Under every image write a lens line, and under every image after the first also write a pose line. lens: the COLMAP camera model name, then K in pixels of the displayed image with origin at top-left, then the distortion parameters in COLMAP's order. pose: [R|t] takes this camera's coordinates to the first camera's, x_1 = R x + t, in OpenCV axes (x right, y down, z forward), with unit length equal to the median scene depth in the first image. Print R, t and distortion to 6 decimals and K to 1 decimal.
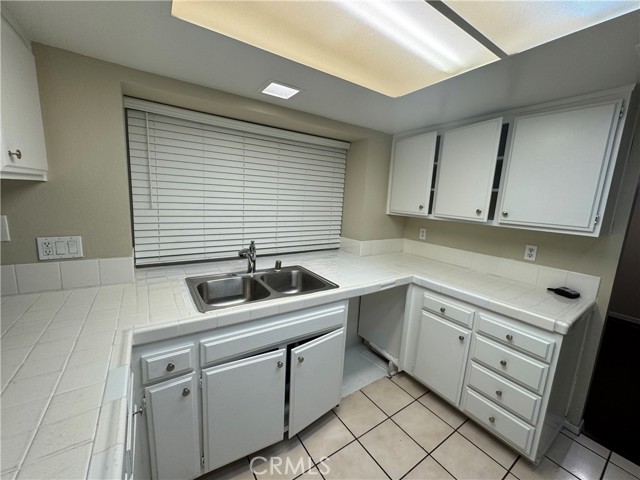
lens RADIAL K [[253.4, 0, 318.3], [0, 253.4, 238.3], [0, 0, 1]] dist [-0.005300, 0.000767]
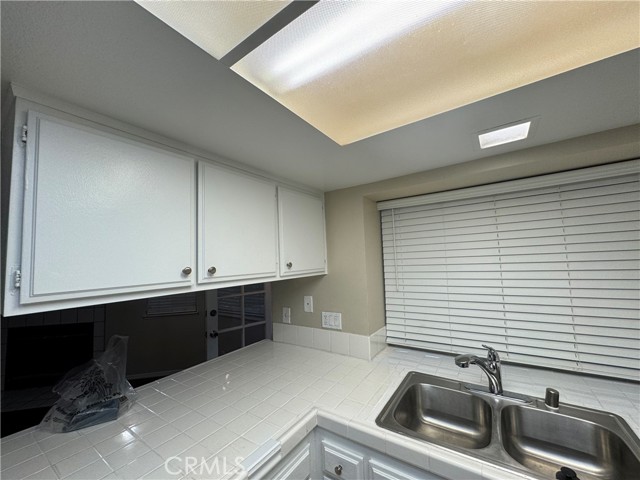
lens RADIAL K [[253.4, 0, 322.2], [0, 253.4, 239.2], [0, 0, 1]] dist [-0.005300, 0.000767]
pose [[0.383641, -0.146628, -0.911767, 0.253871], [-0.092113, 0.976315, -0.195766, -0.099506], [0.918877, 0.159089, 0.361048, 0.293785]]
